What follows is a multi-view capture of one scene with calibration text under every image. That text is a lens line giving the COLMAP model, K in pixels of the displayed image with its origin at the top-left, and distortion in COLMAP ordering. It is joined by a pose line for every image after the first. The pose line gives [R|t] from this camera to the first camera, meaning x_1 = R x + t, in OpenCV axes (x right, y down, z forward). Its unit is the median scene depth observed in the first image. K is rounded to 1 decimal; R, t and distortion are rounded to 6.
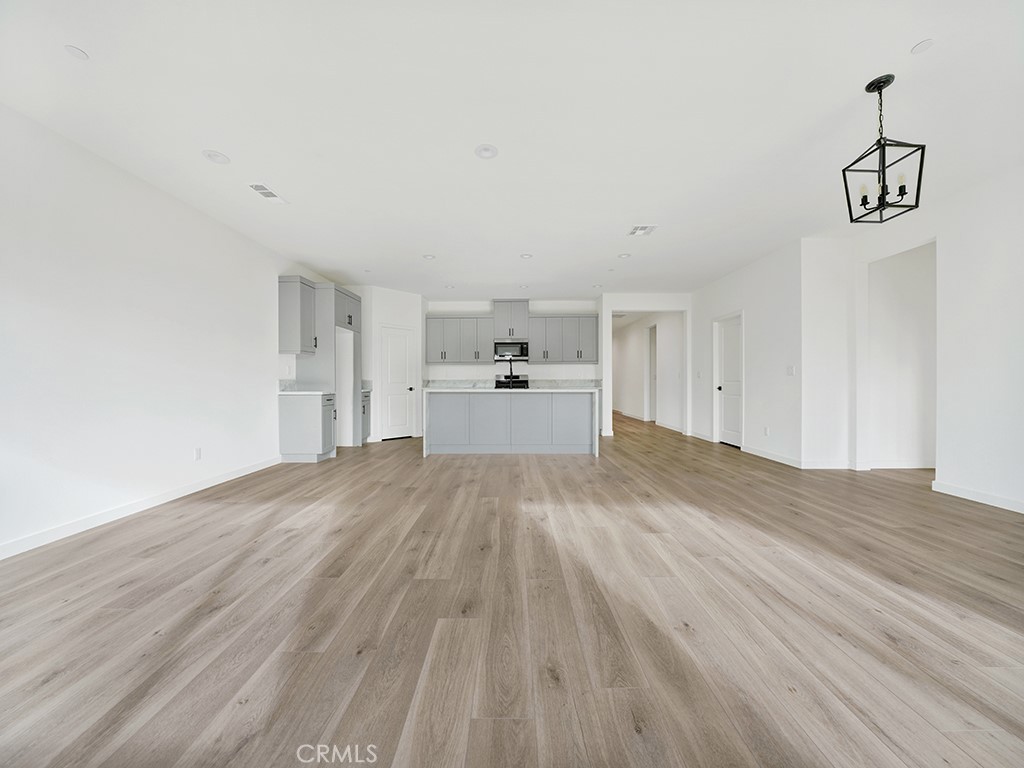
lens RADIAL K [[358.9, 0, 519.8], [0, 358.9, 383.9], [0, 0, 1]] dist [-0.002924, 0.000095]
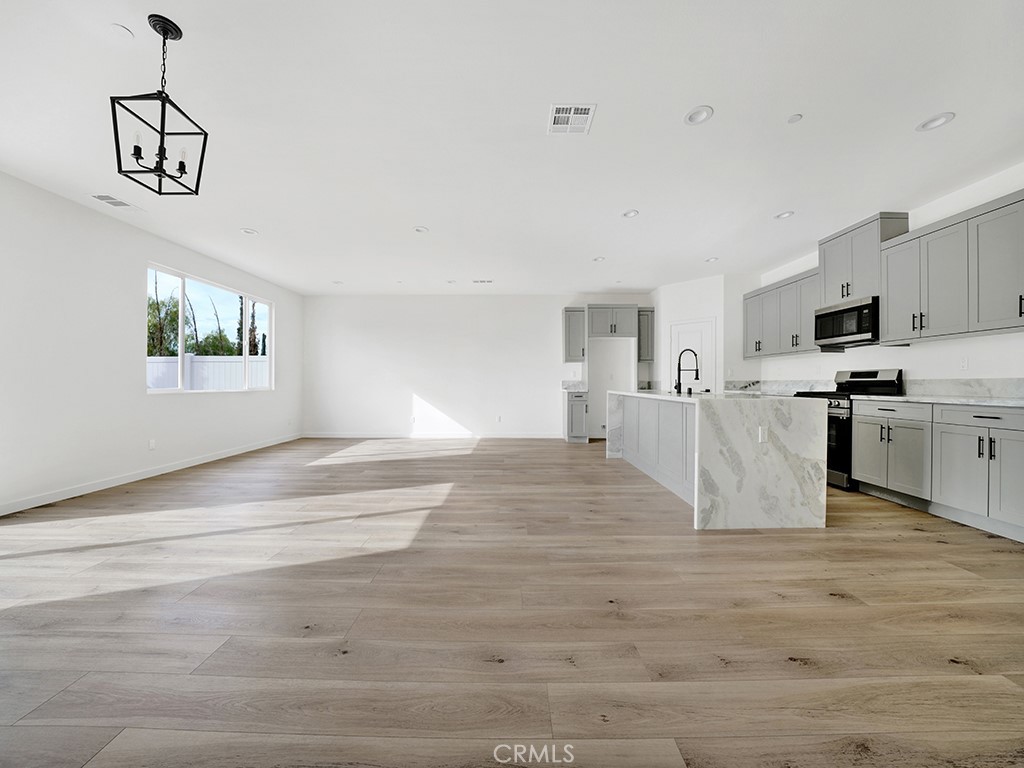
lens RADIAL K [[358.9, 0, 517.7], [0, 358.9, 381.3], [0, 0, 1]] dist [-0.002924, 0.000095]
pose [[-0.020418, 0.002429, -0.999789, 0.792134], [-0.003599, 0.999990, 0.002503, -0.013222], [0.999785, 0.003650, -0.020410, 0.802195]]
